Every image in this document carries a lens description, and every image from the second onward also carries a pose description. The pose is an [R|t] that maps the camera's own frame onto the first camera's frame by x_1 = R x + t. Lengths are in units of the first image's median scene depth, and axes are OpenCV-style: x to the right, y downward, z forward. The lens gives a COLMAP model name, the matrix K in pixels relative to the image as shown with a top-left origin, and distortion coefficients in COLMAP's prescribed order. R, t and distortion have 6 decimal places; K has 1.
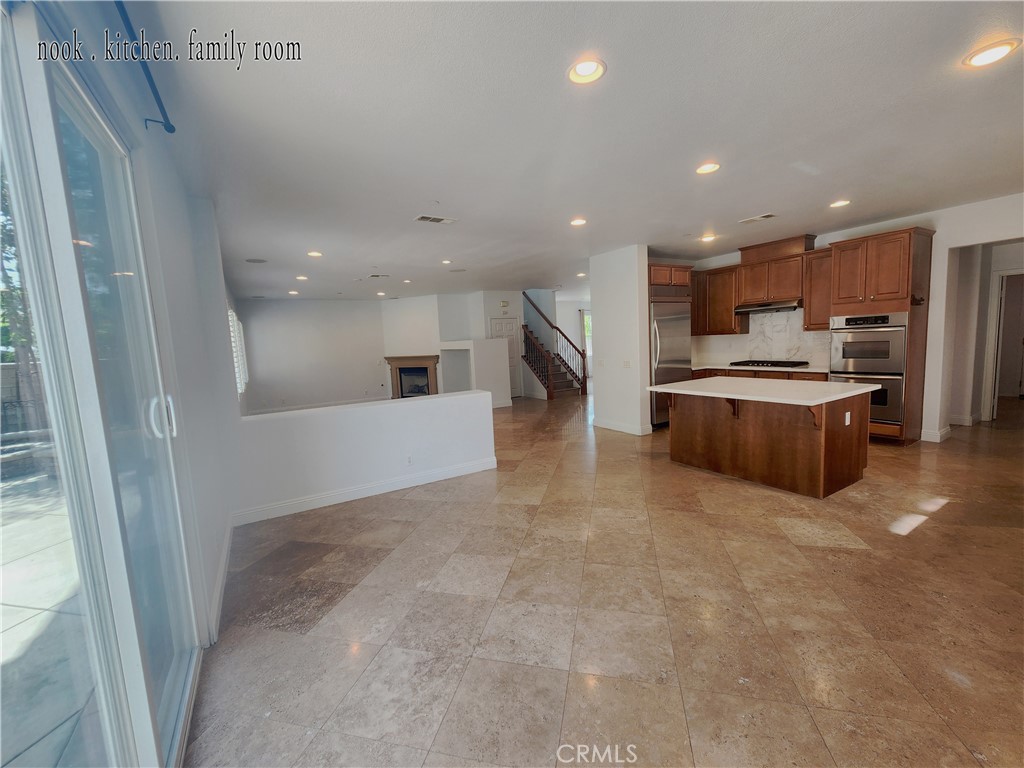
lens RADIAL K [[415.5, 0, 512.0], [0, 415.5, 384.0], [0, 0, 1]] dist [0.000296, 0.000056]
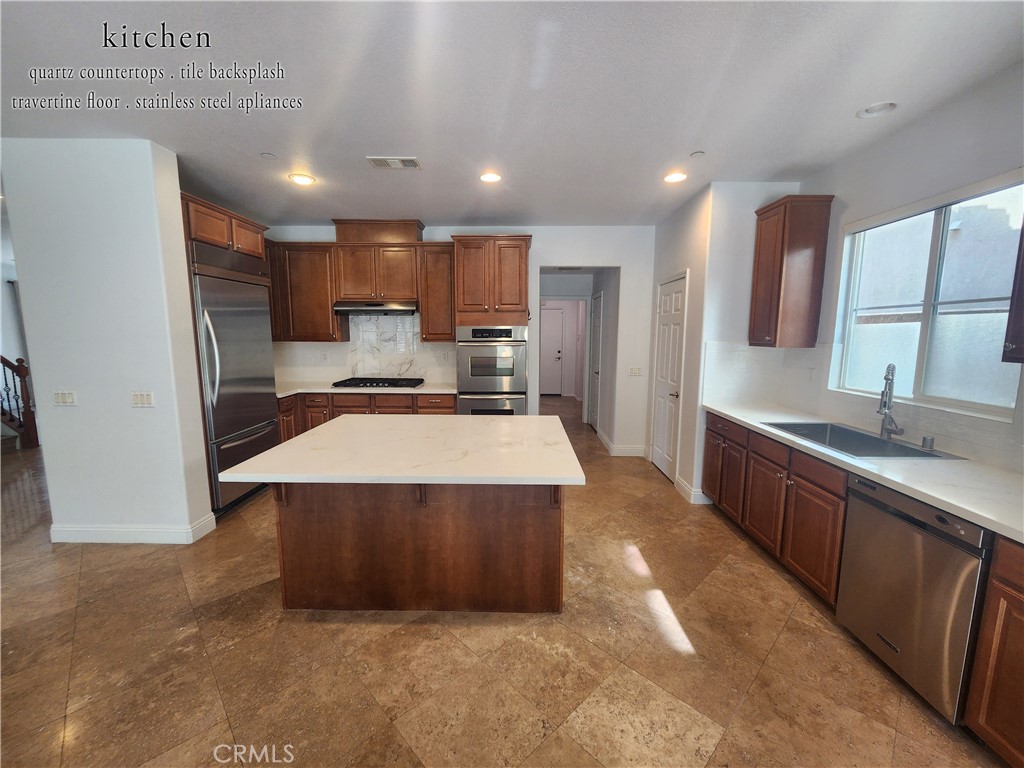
lens RADIAL K [[415.5, 0, 512.0], [0, 415.5, 384.0], [0, 0, 1]] dist [0.000296, 0.000056]
pose [[0.528589, -0.056201, 0.847016, 0.107110], [0.059403, 0.997809, 0.029135, -0.057874], [-0.846797, 0.034915, 0.530769, 0.421856]]
